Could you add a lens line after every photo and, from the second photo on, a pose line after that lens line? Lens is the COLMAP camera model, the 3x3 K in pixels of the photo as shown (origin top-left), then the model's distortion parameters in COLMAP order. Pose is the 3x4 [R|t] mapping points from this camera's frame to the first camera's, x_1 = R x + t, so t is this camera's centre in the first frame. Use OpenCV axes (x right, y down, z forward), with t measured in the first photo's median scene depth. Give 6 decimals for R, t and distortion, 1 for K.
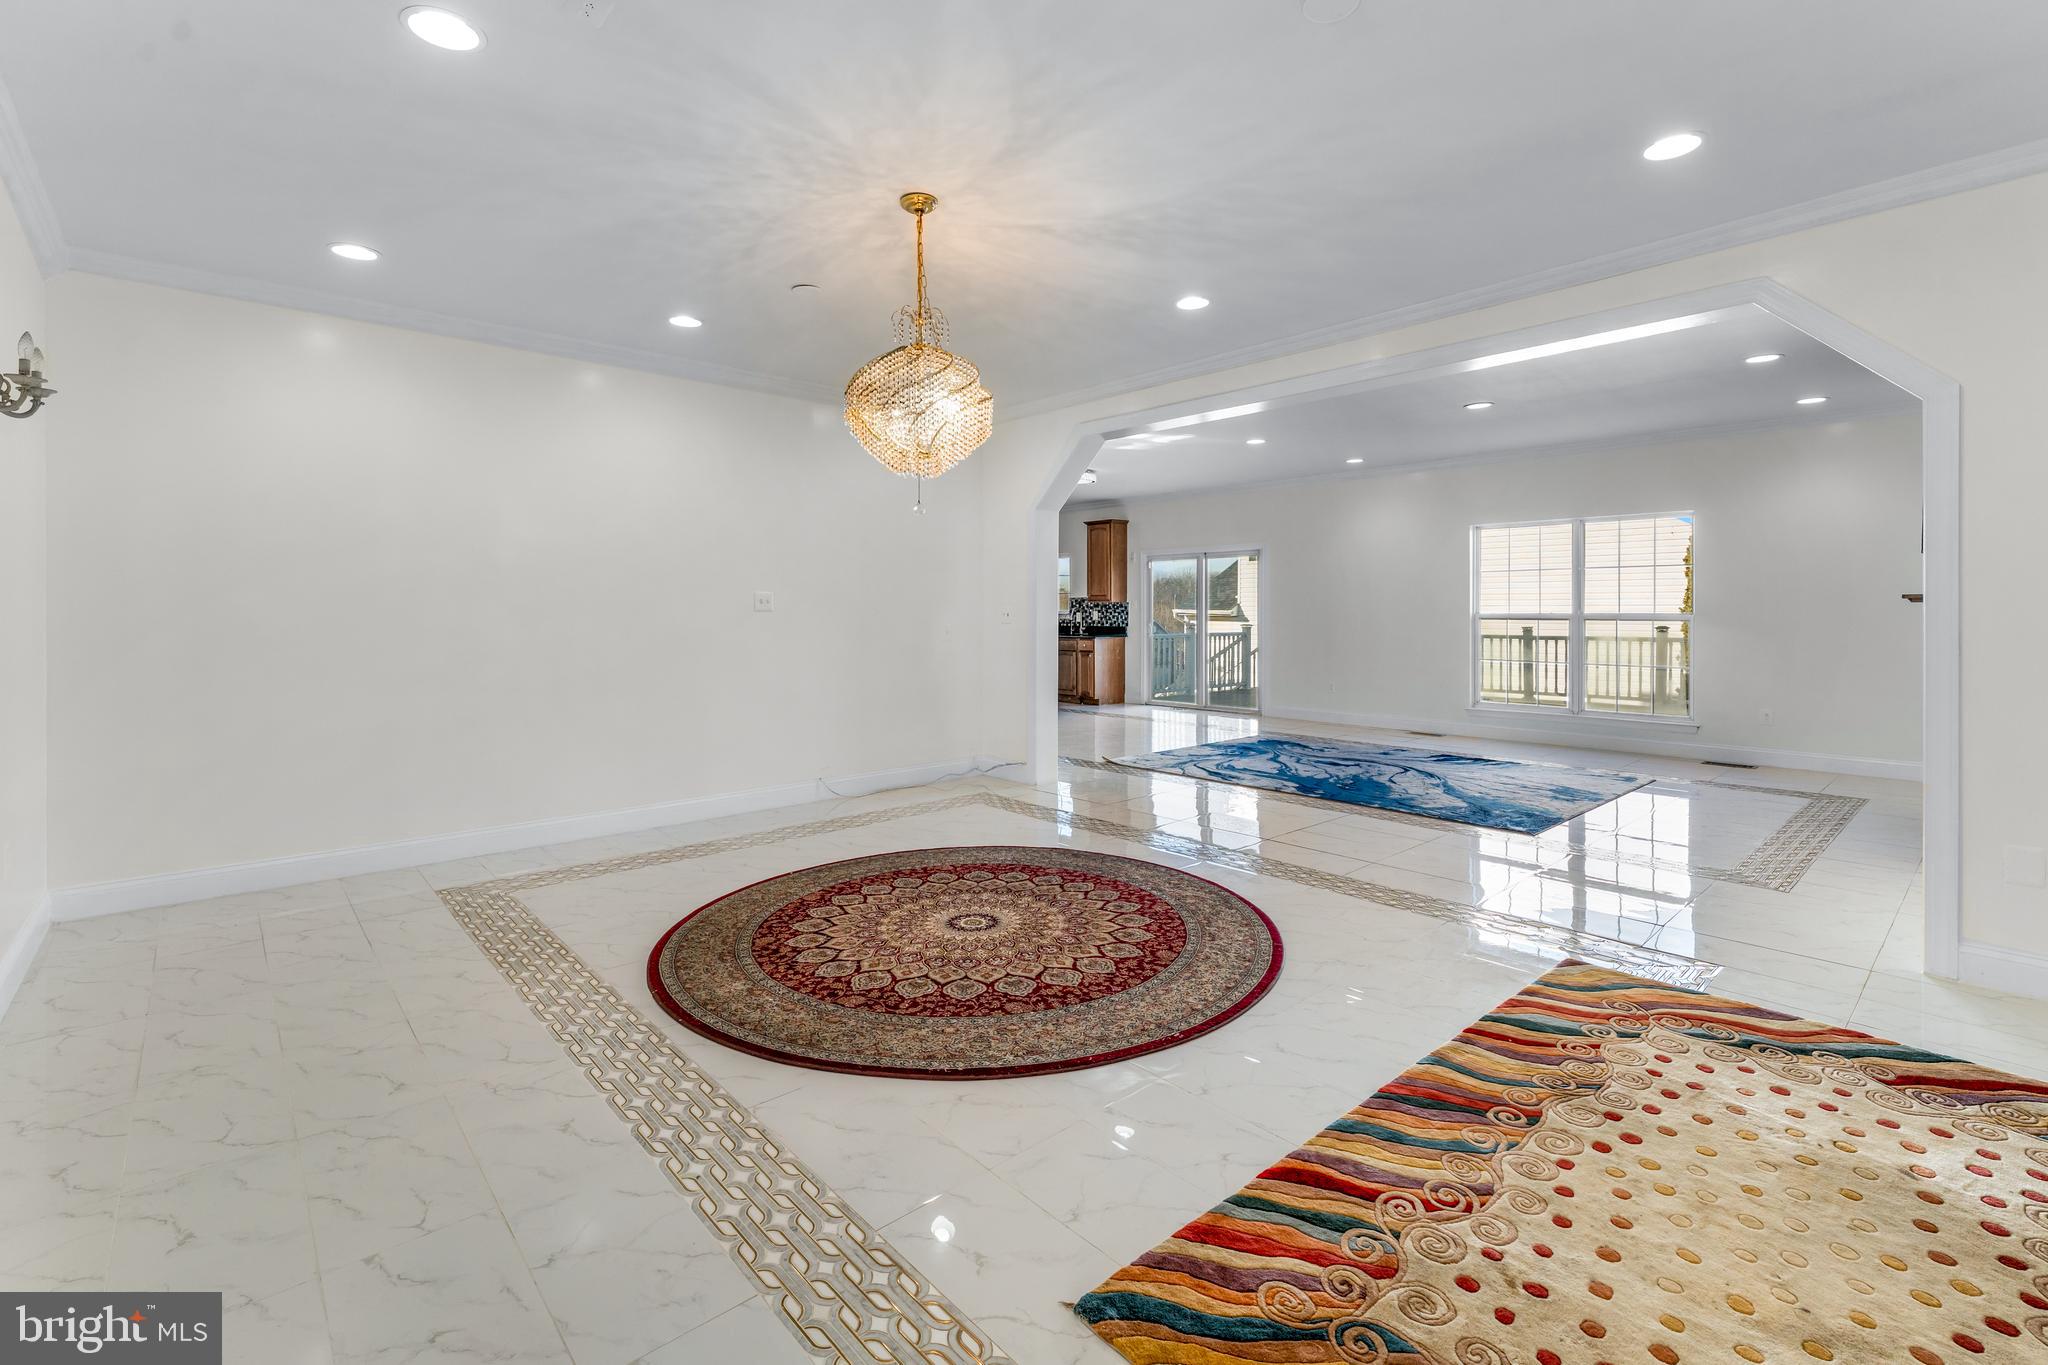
lens RADIAL K [[913.4, 0, 1035.7], [0, 913.4, 608.8], [0, 0, 1]] dist [0.001734, 0.000512]
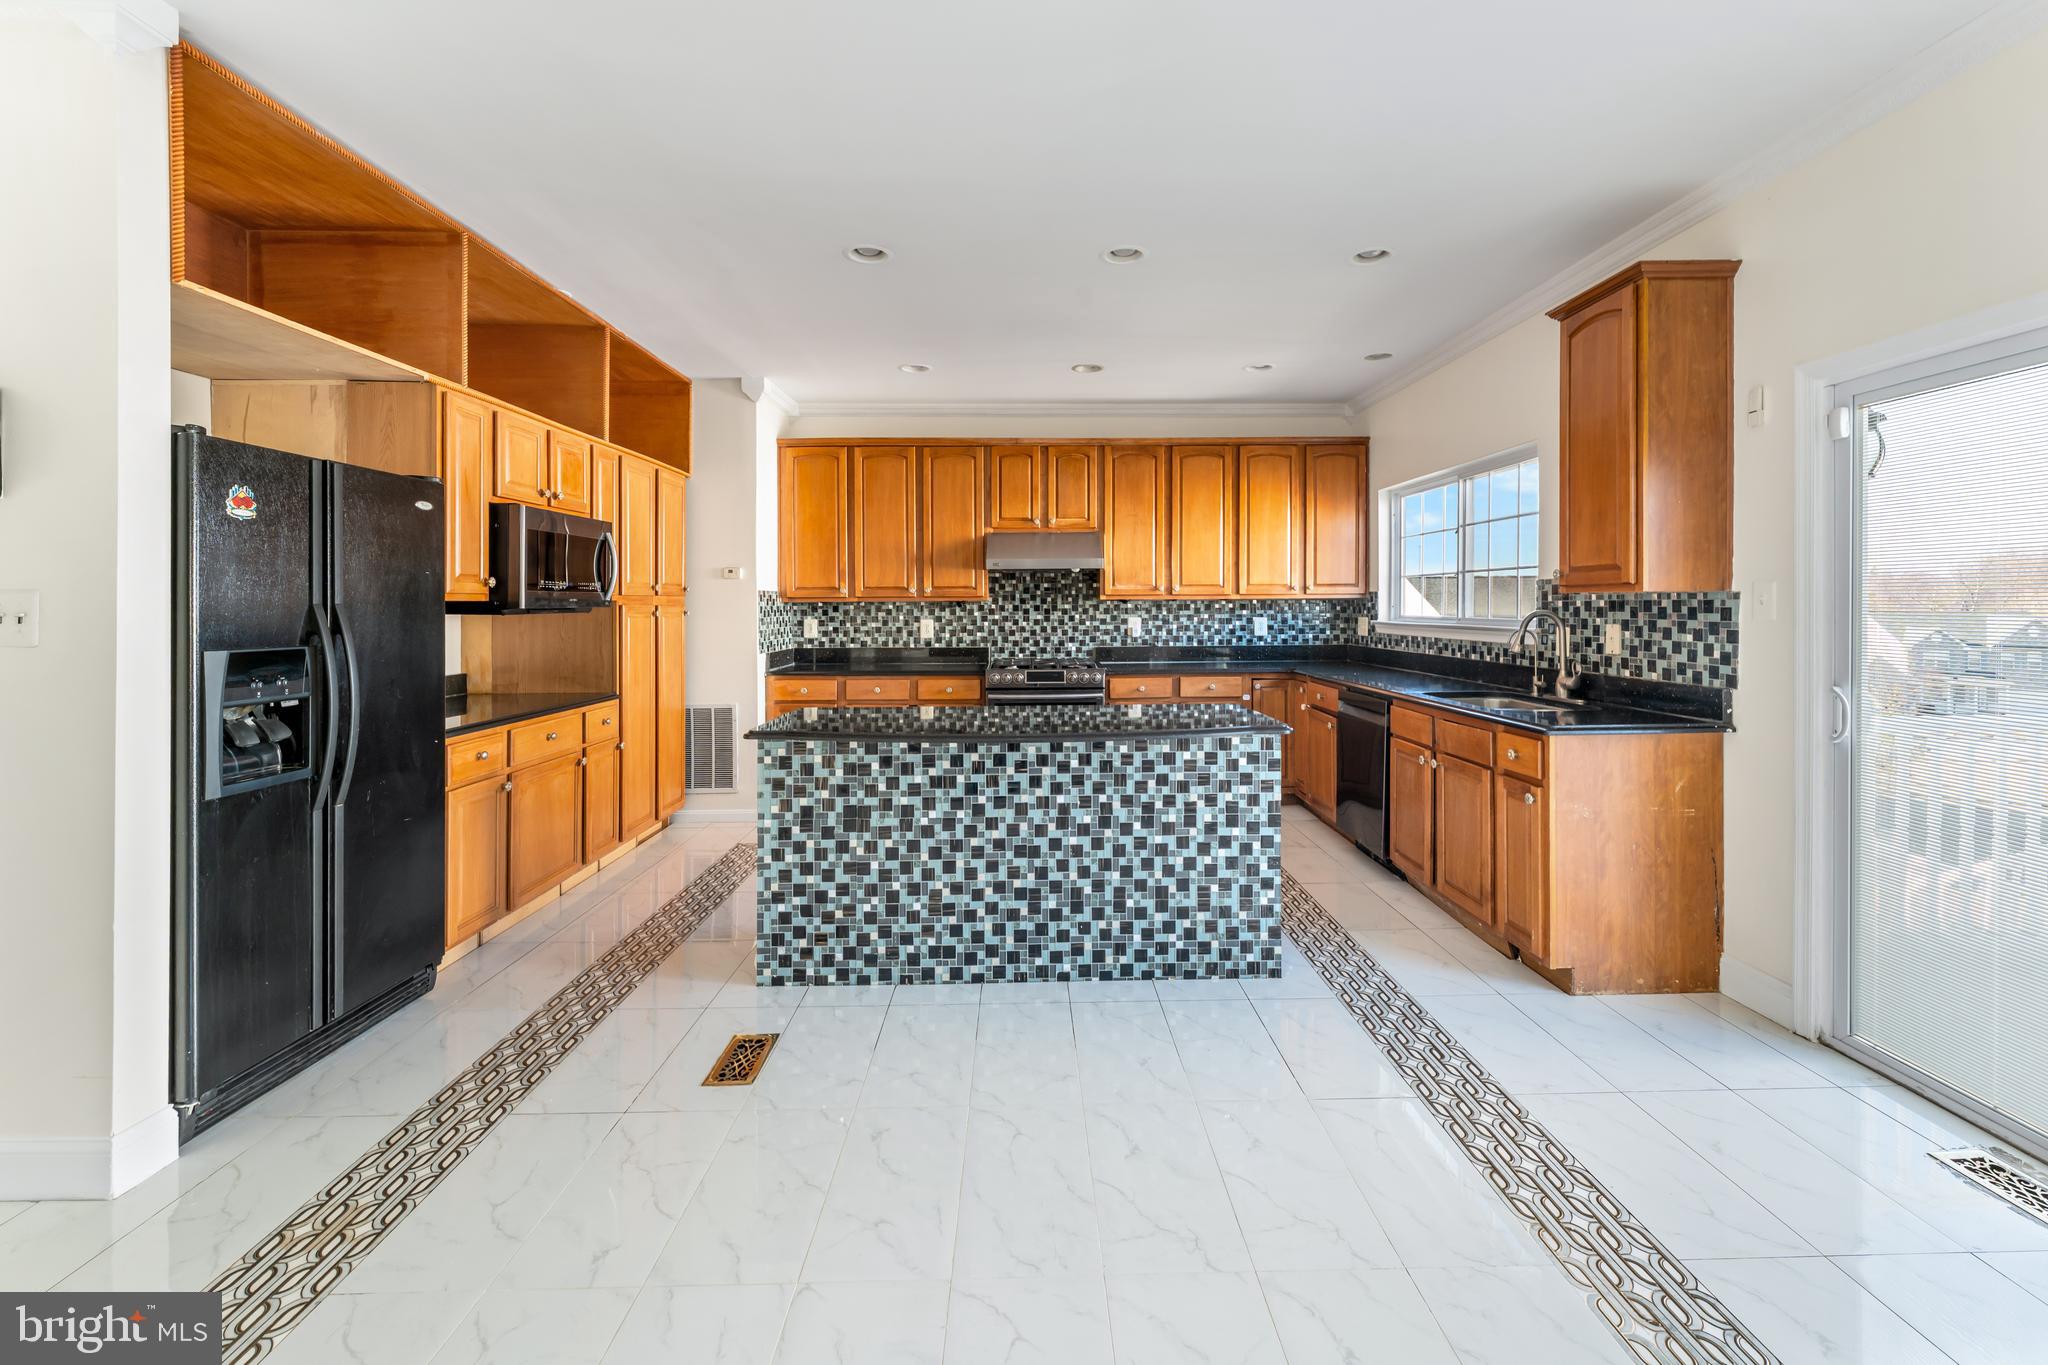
lens RADIAL K [[885.4, 0, 1037.5], [0, 885.4, 610.4], [0, 0, 1]] dist [0.008681, -0.007969]
pose [[0.751920, 0.000630, -0.659254, 0.120643], [0.005651, 0.999957, 0.007400, -0.004904], [0.659230, -0.009290, 0.751884, 0.715385]]
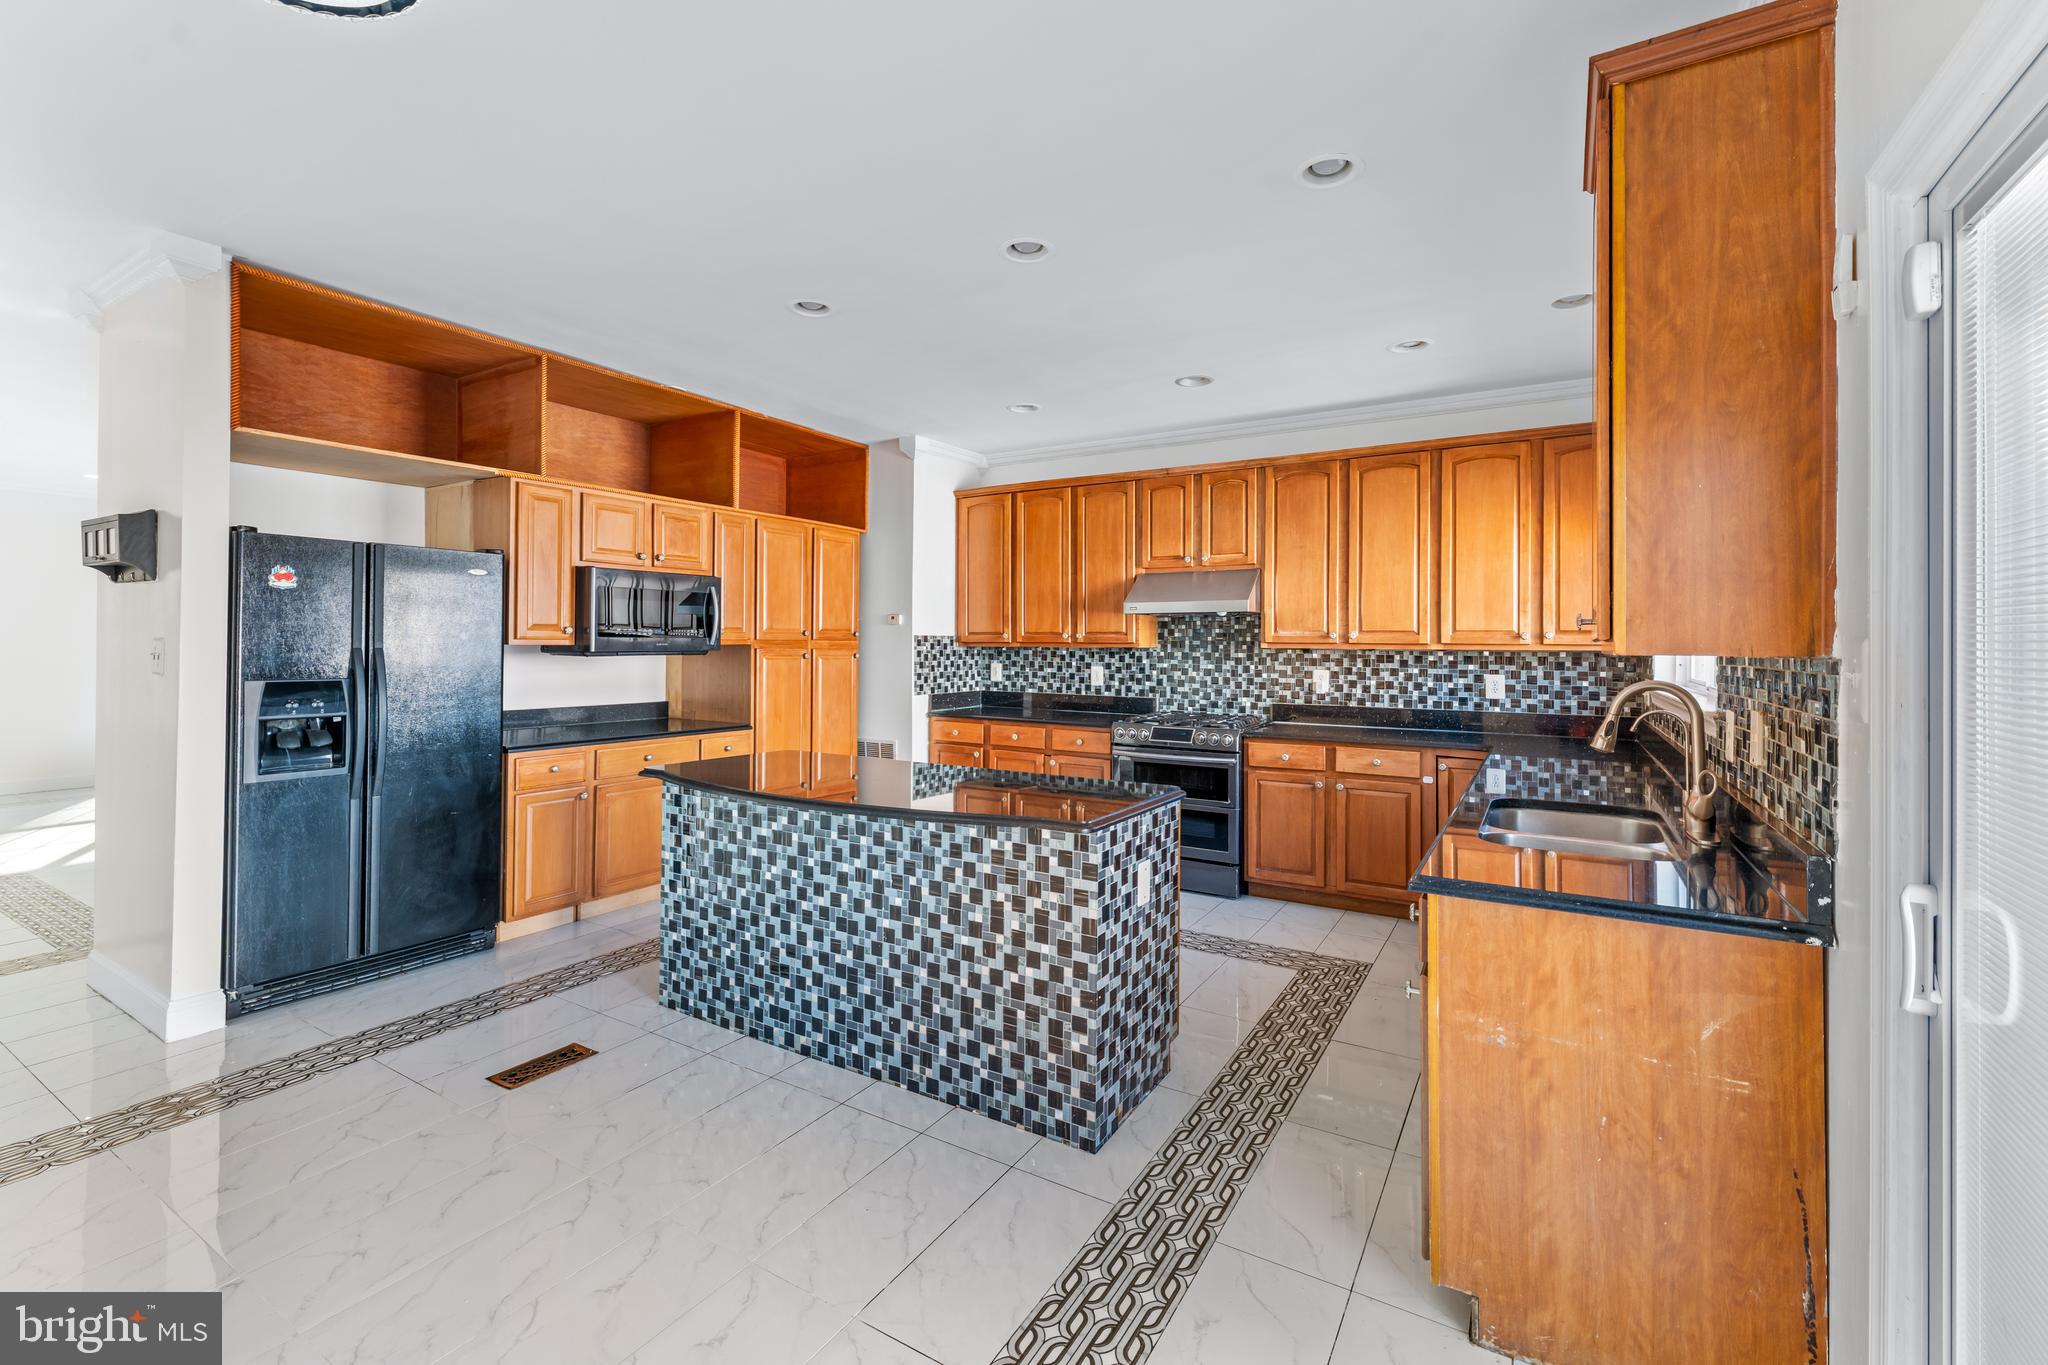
lens RADIAL K [[867.5, 0, 1025.1], [0, 867.5, 639.0], [0, 0, 1]] dist [0.002771, -0.000560]
pose [[0.282850, -0.003232, -0.959159, 0.186114], [-0.005690, 0.999971, -0.005048, -0.008761], [0.959147, 0.006885, 0.282824, 0.889265]]
